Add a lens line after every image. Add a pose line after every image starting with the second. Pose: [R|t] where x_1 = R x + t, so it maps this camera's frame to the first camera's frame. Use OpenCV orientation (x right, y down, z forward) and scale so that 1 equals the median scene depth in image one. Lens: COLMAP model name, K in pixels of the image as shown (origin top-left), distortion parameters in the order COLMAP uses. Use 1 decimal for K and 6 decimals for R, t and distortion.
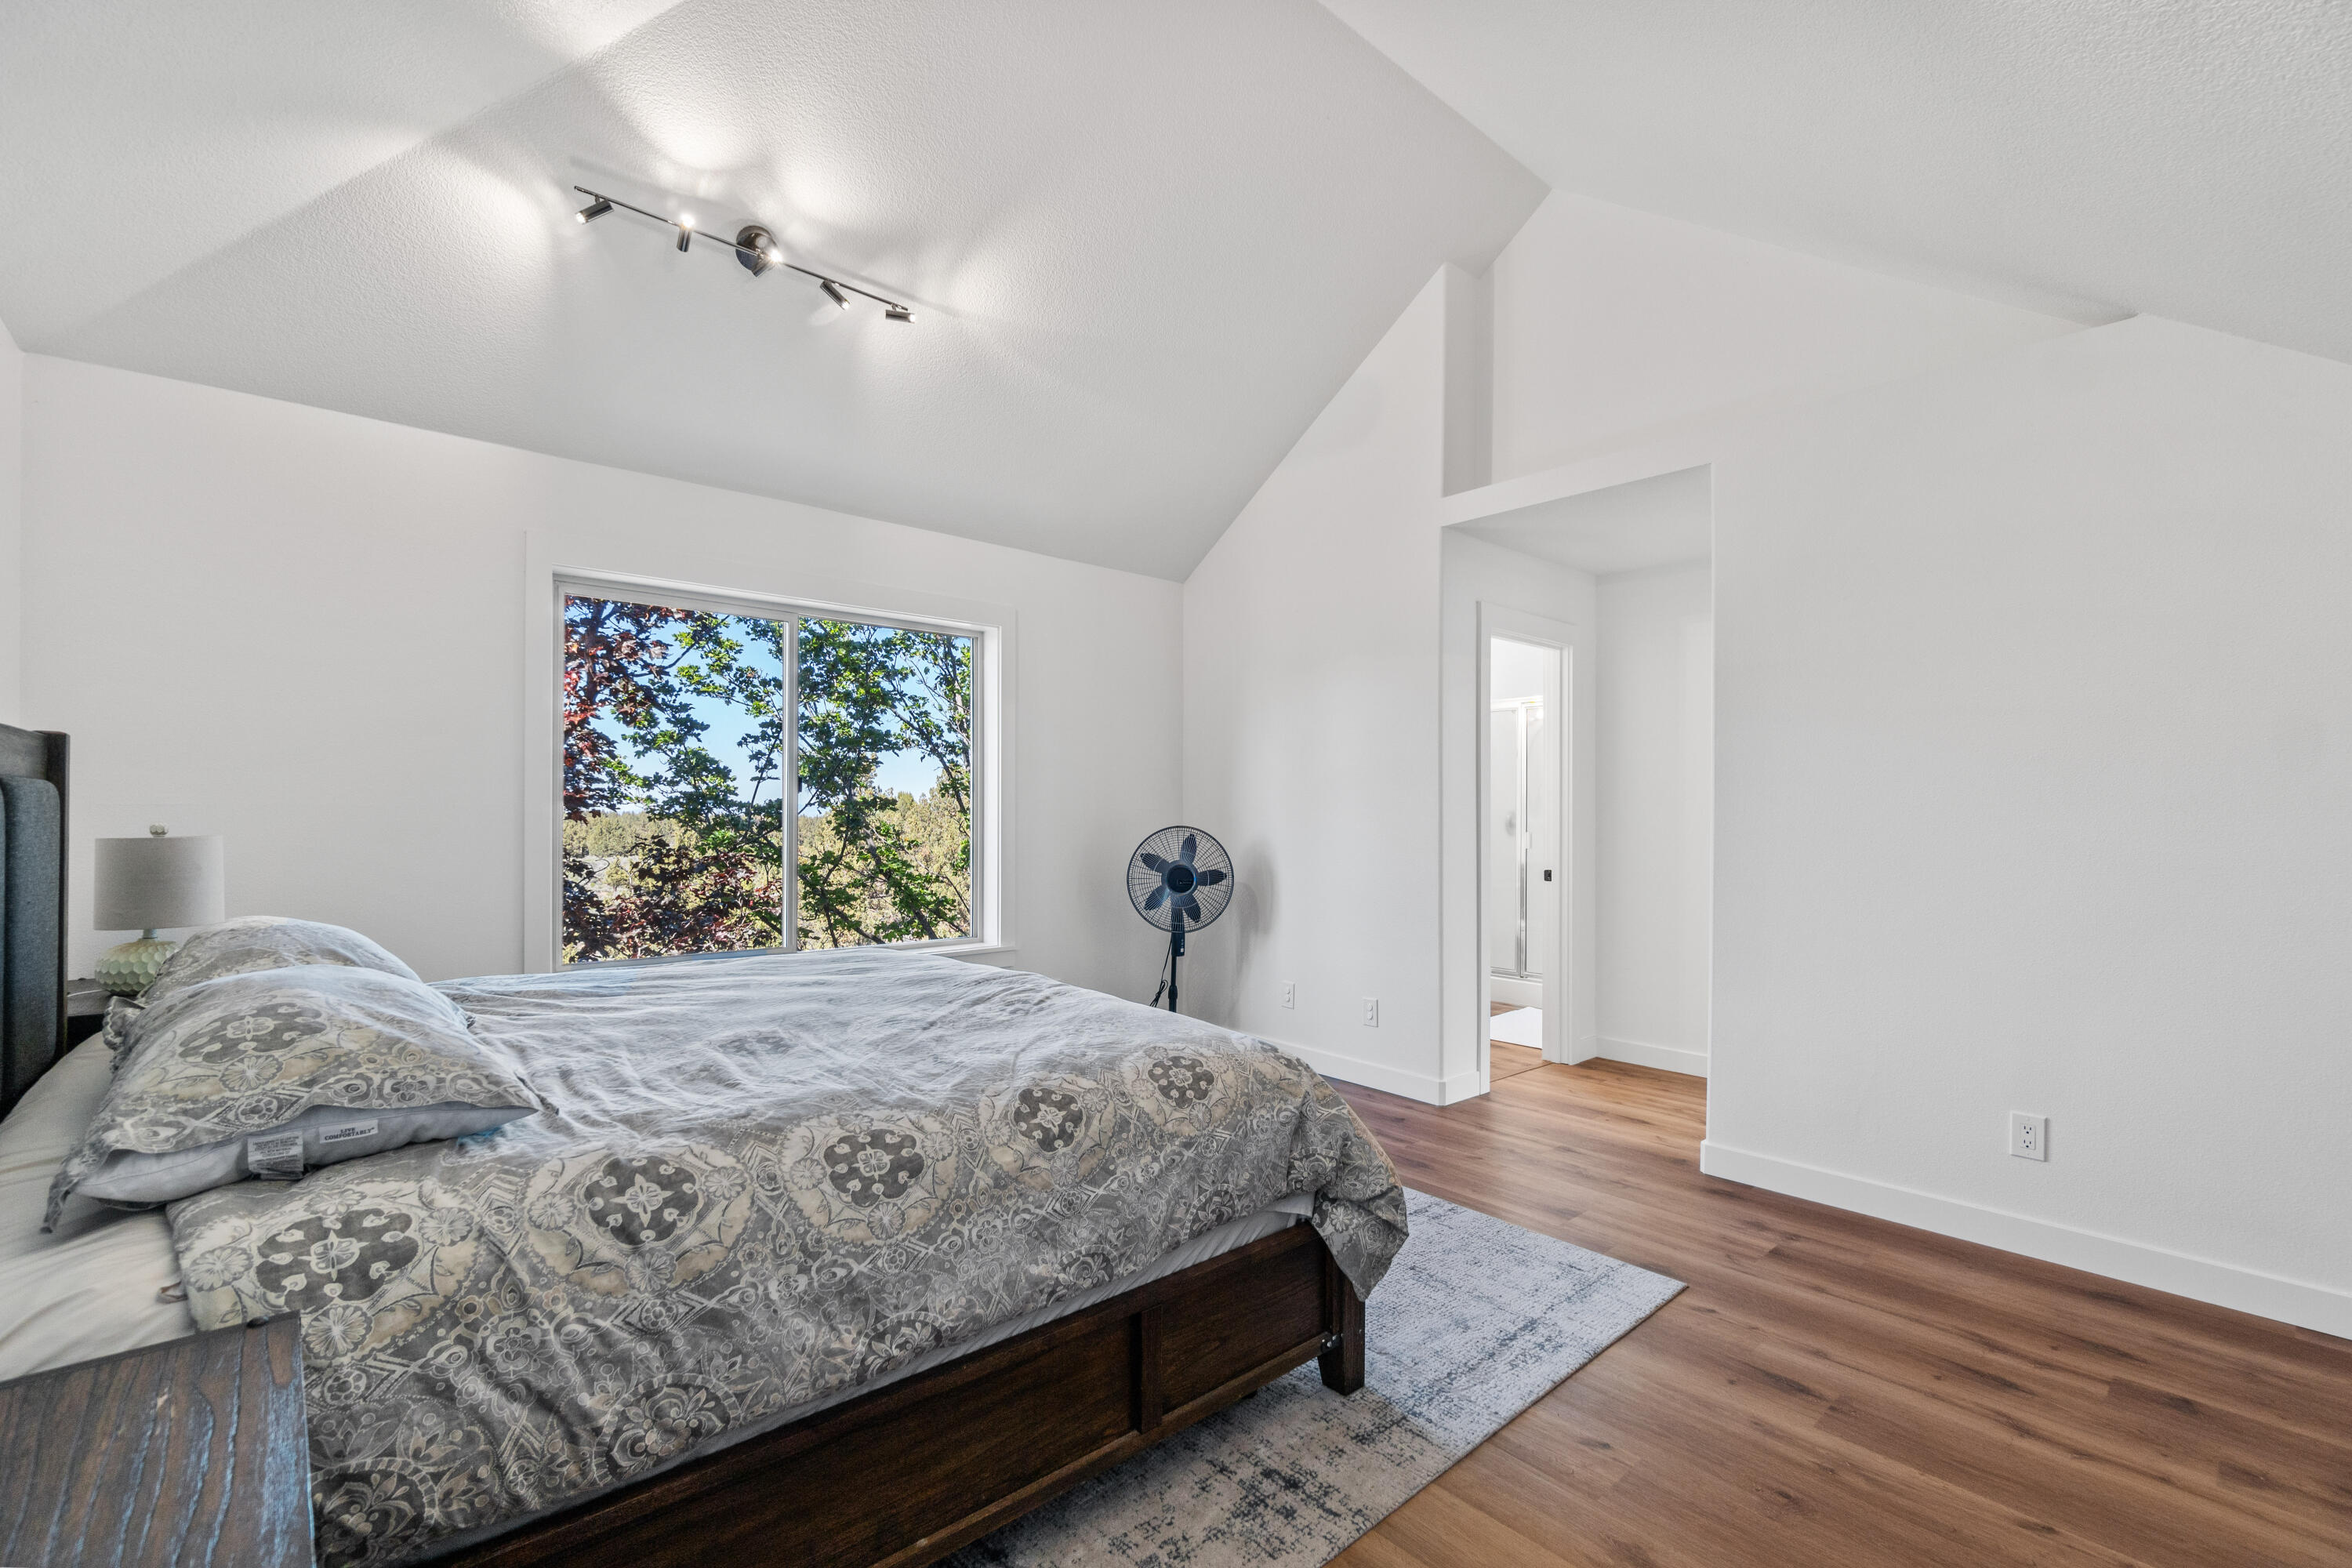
lens RADIAL K [[1029.3, 0, 1193.9], [0, 1029.3, 799.1], [0, 0, 1]] dist [-0.000314, -0.000227]
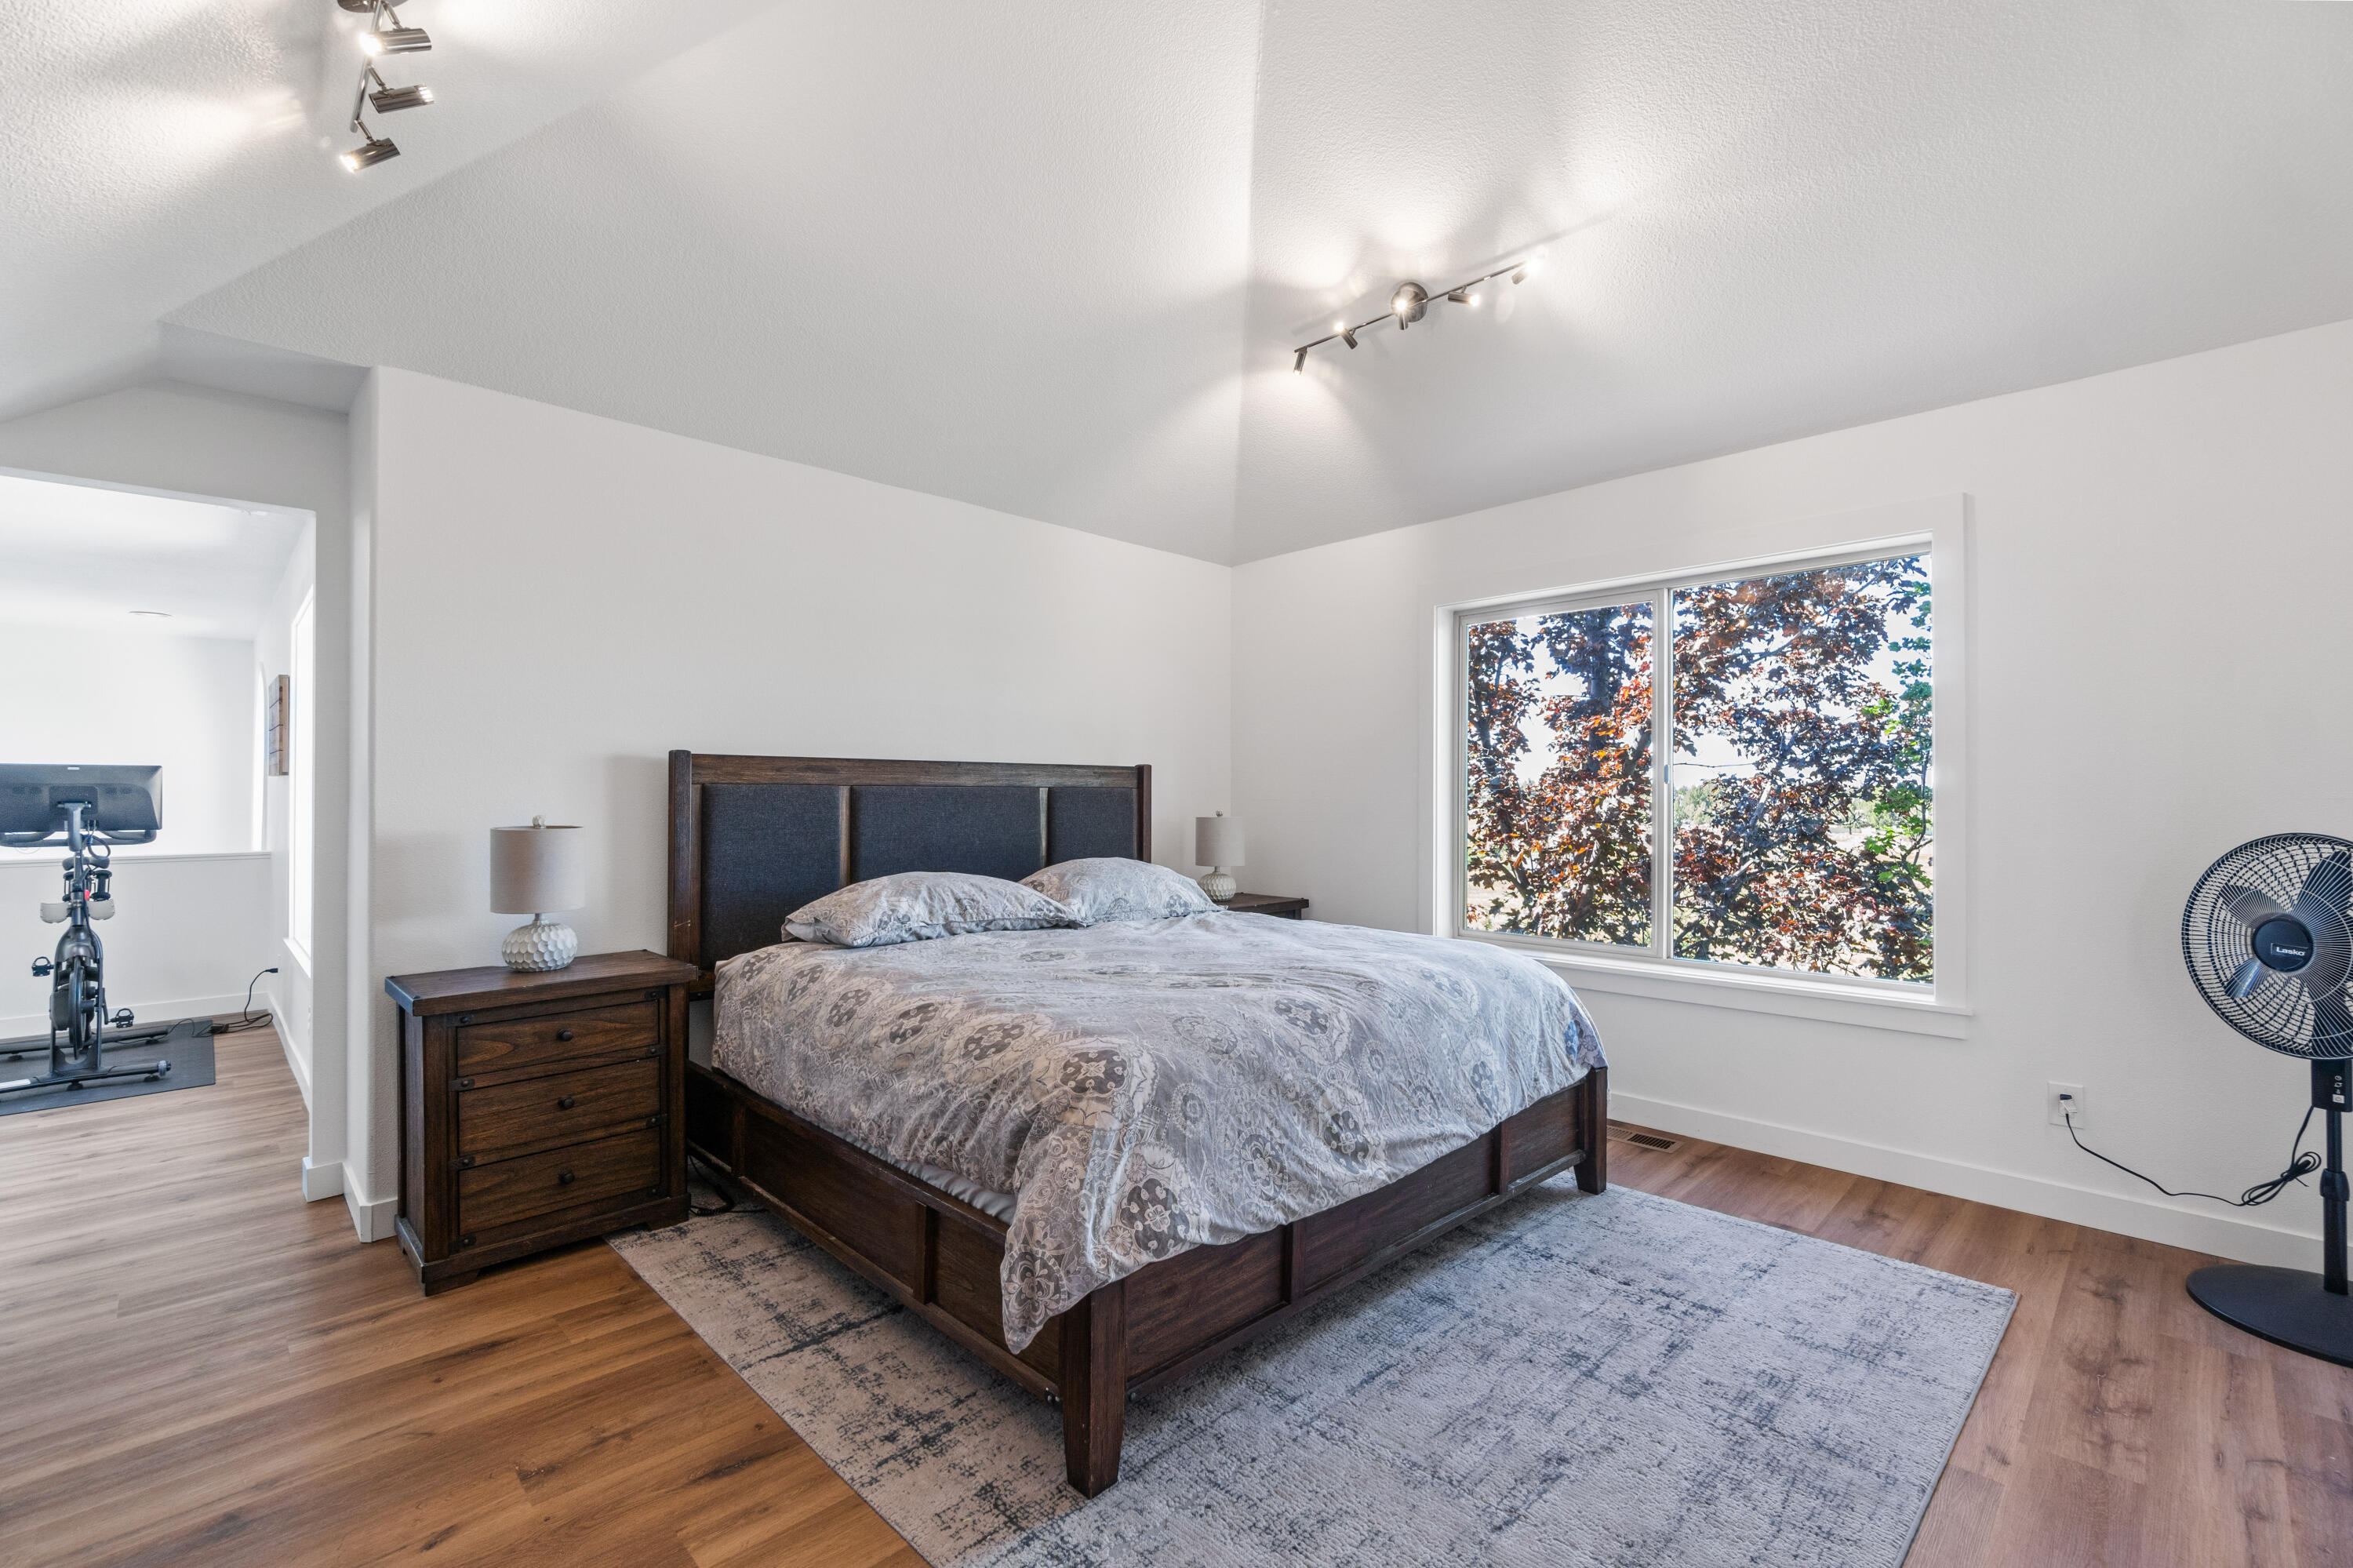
lens RADIAL K [[1029.8, 0, 1194.6], [0, 1029.8, 788.7], [0, 0, 1]] dist [-0.000314, -0.000227]
pose [[0.046598, -0.017053, -0.998768, 1.168937], [0.006785, 0.999837, -0.016754, 0.021928], [0.998891, -0.005996, 0.046706, 1.229576]]
